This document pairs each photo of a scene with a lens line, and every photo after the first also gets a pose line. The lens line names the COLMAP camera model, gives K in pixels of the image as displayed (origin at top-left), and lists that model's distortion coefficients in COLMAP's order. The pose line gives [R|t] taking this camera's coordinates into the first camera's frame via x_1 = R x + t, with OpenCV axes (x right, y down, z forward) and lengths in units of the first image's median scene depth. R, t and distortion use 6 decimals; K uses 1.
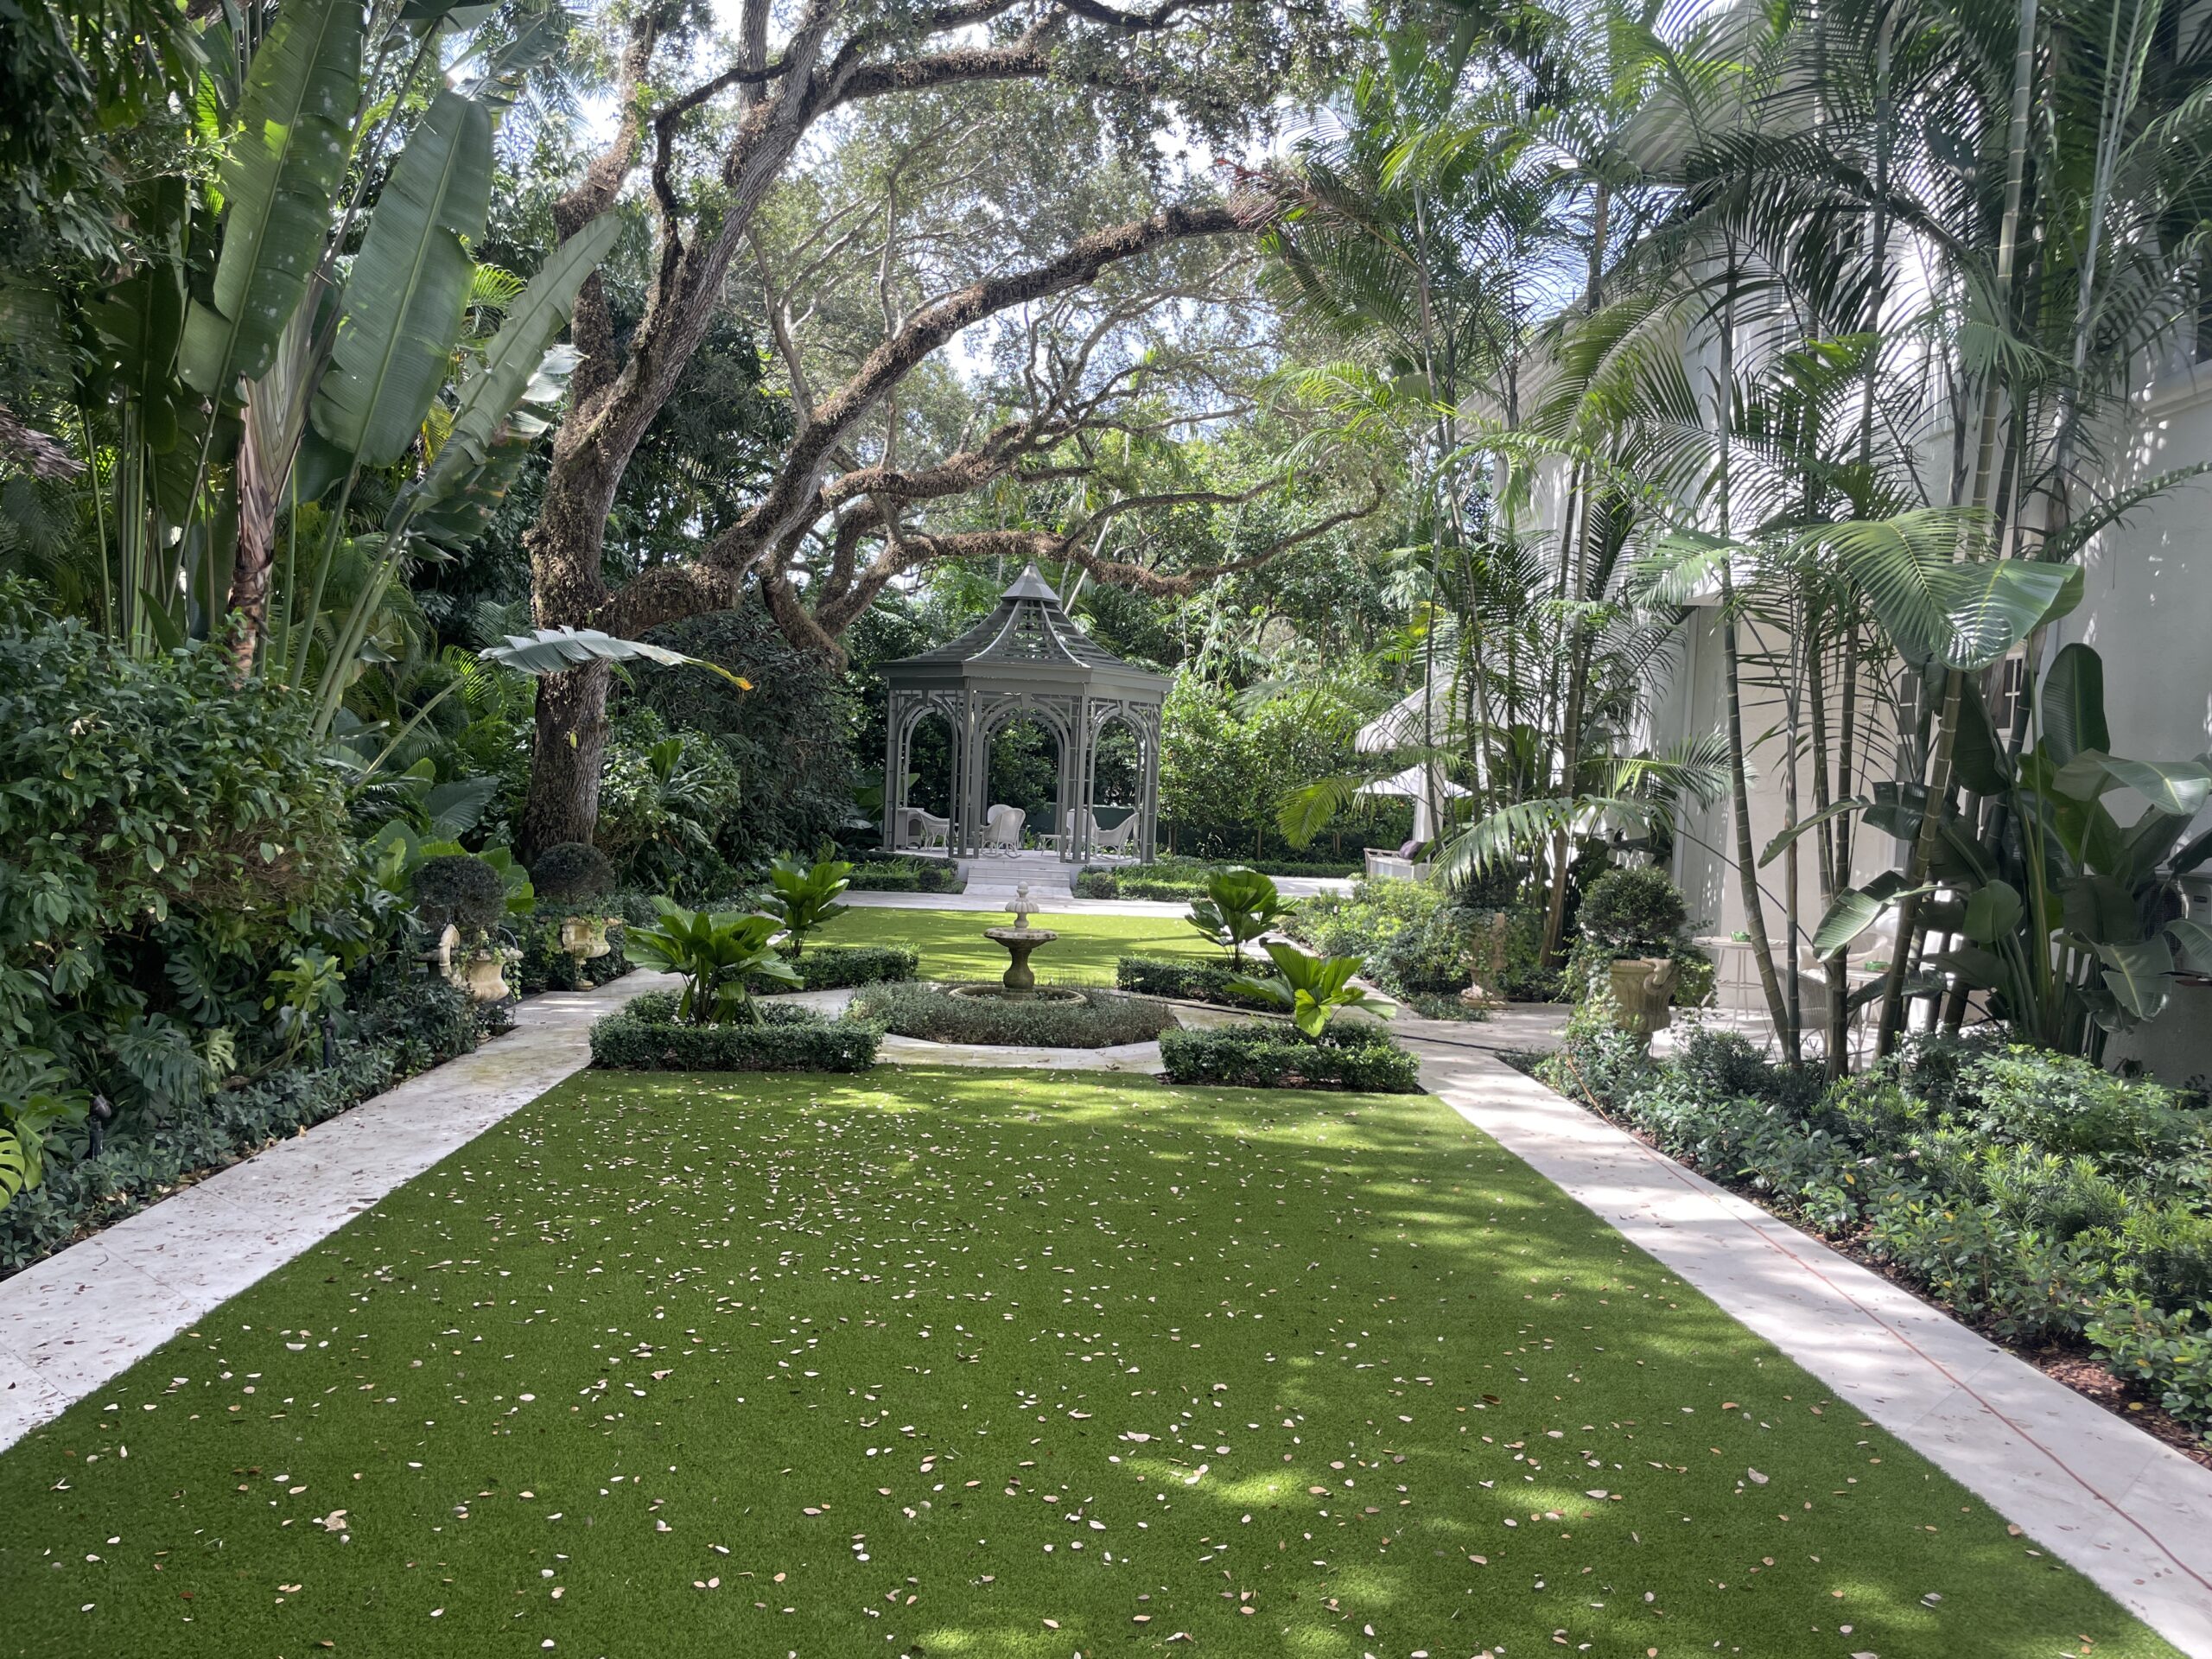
lens RADIAL K [[1696.3, 0, 1124.5], [0, 1696.3, 870.4], [0, 0, 1]] dist [0.114707, -0.142993]
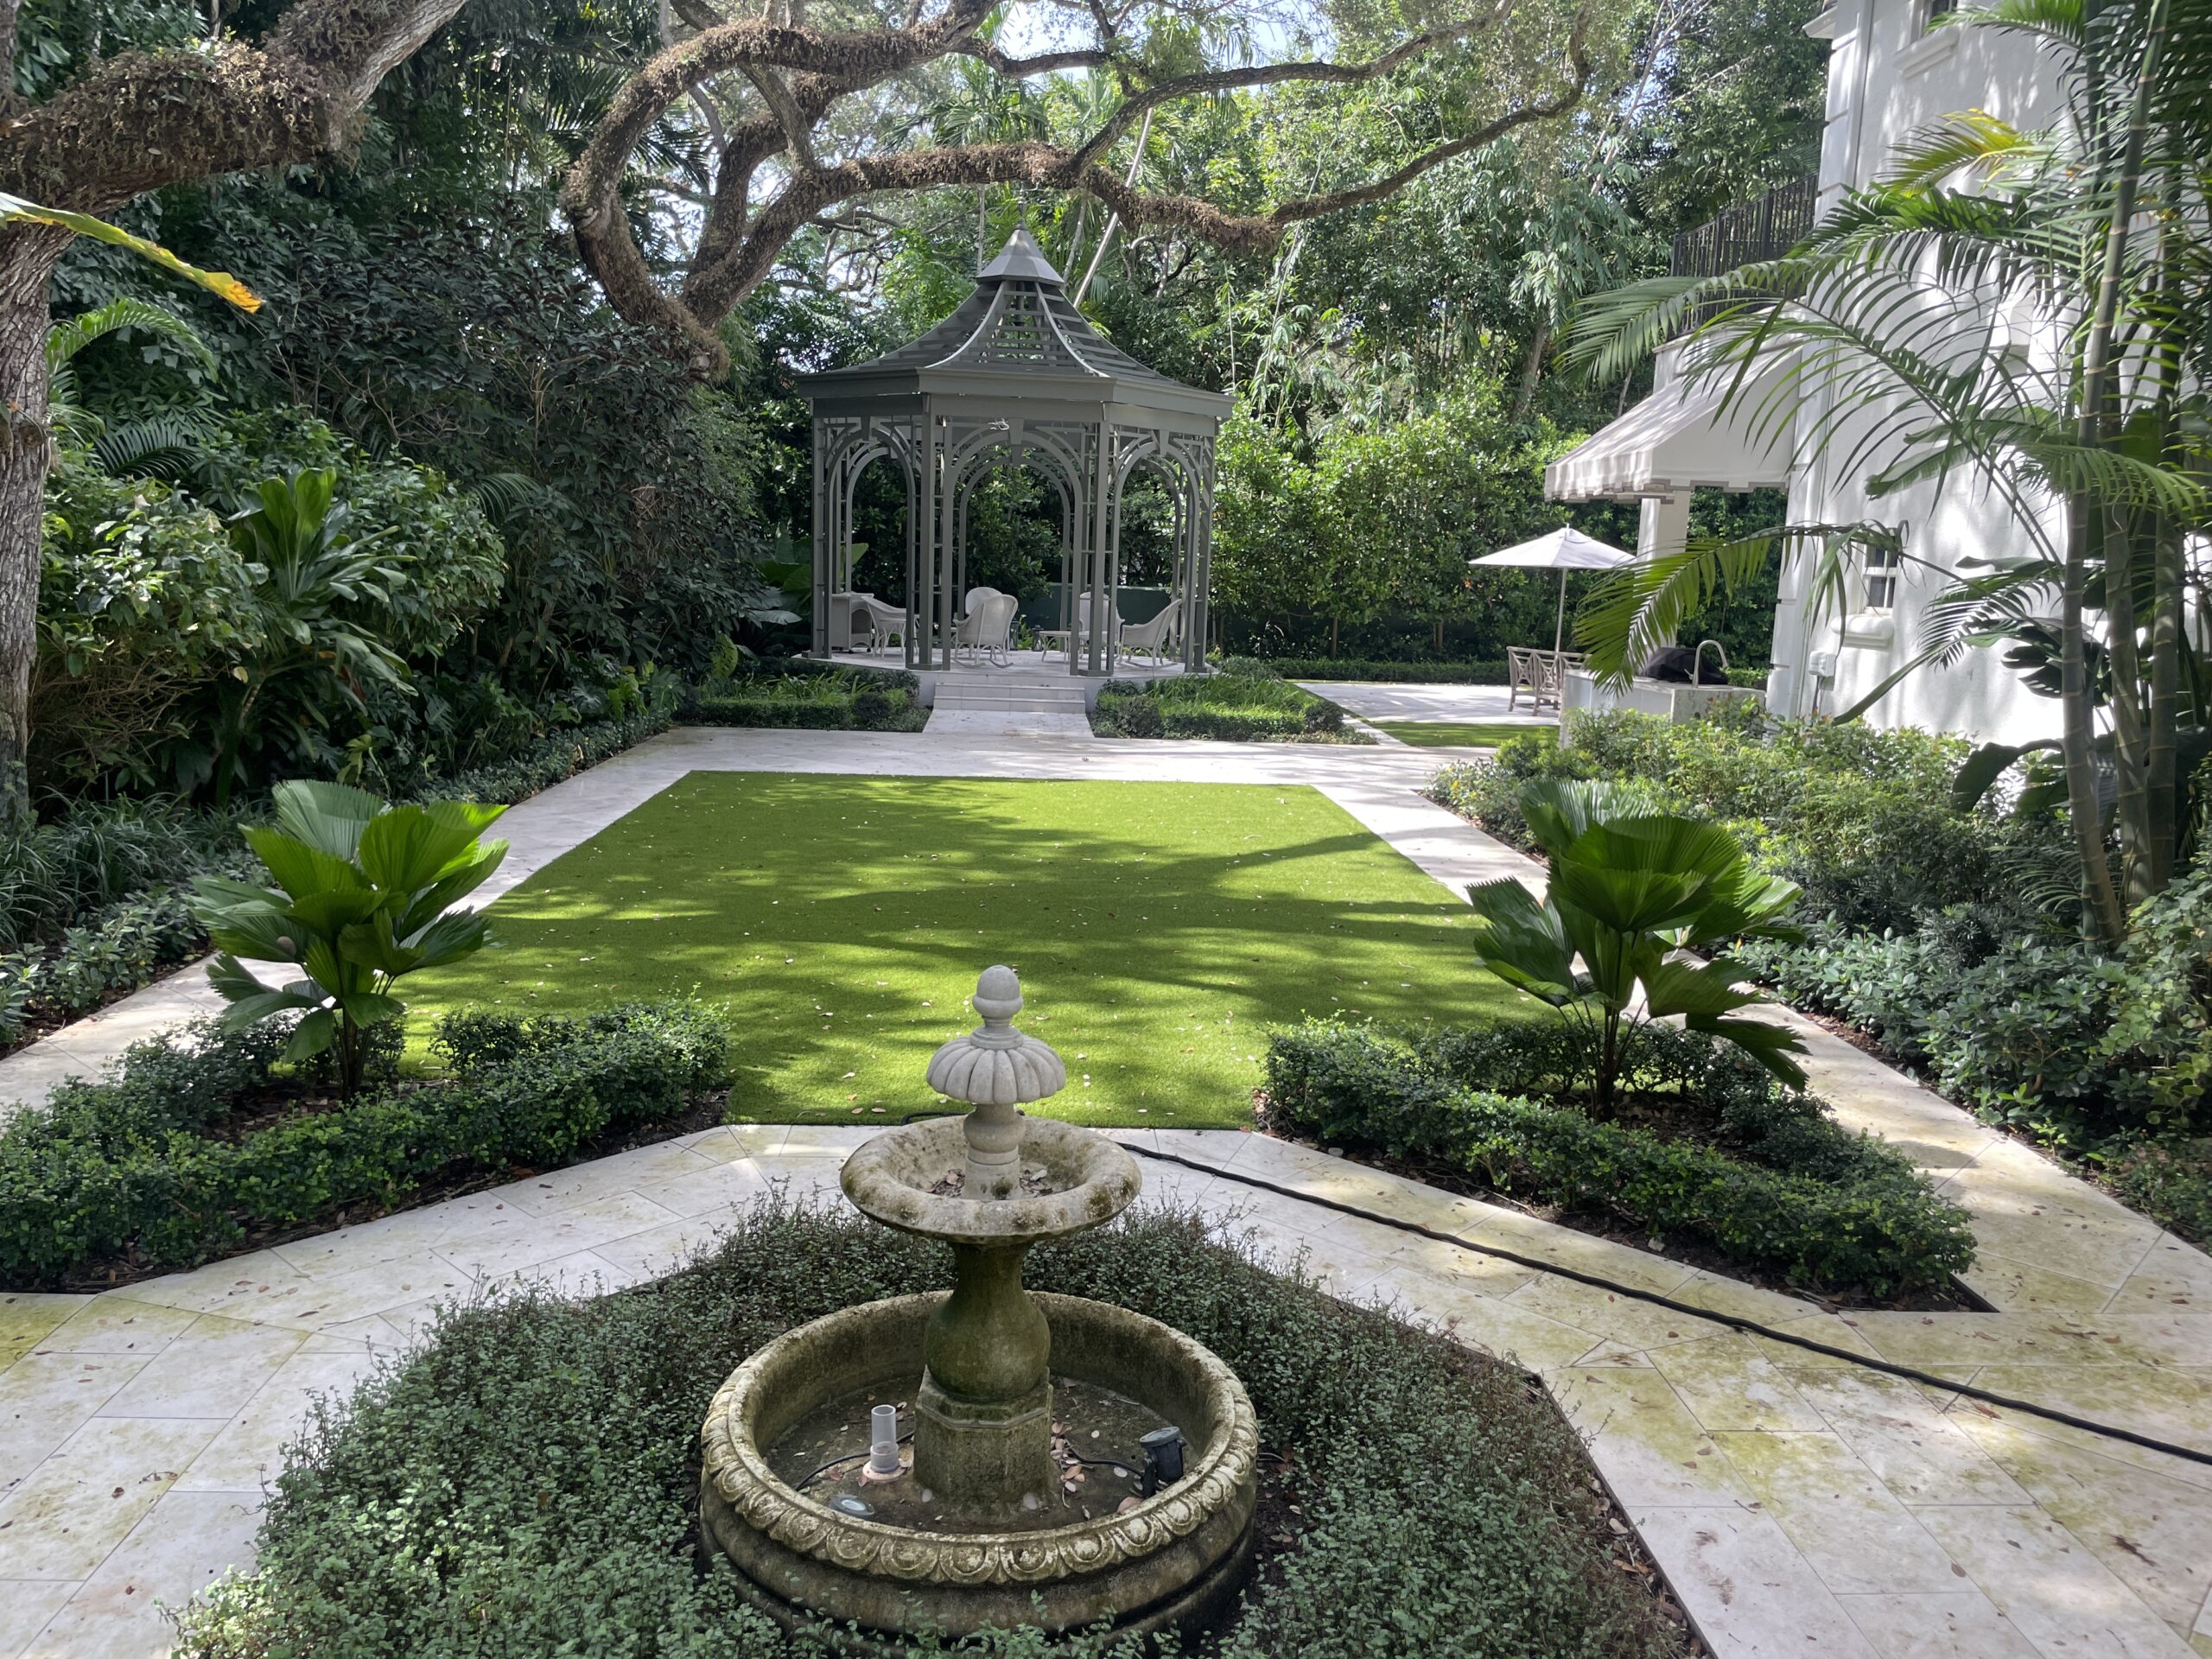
lens RADIAL K [[1702.7, 0, 1123.3], [0, 1702.7, 832.0], [0, 0, 1]] dist [0.090607, -0.131211]
pose [[0.999958, -0.009155, -0.000087, -0.025062], [0.009110, 0.994071, 0.108349, -0.022684], [-0.000906, -0.108346, 0.994113, 0.456329]]
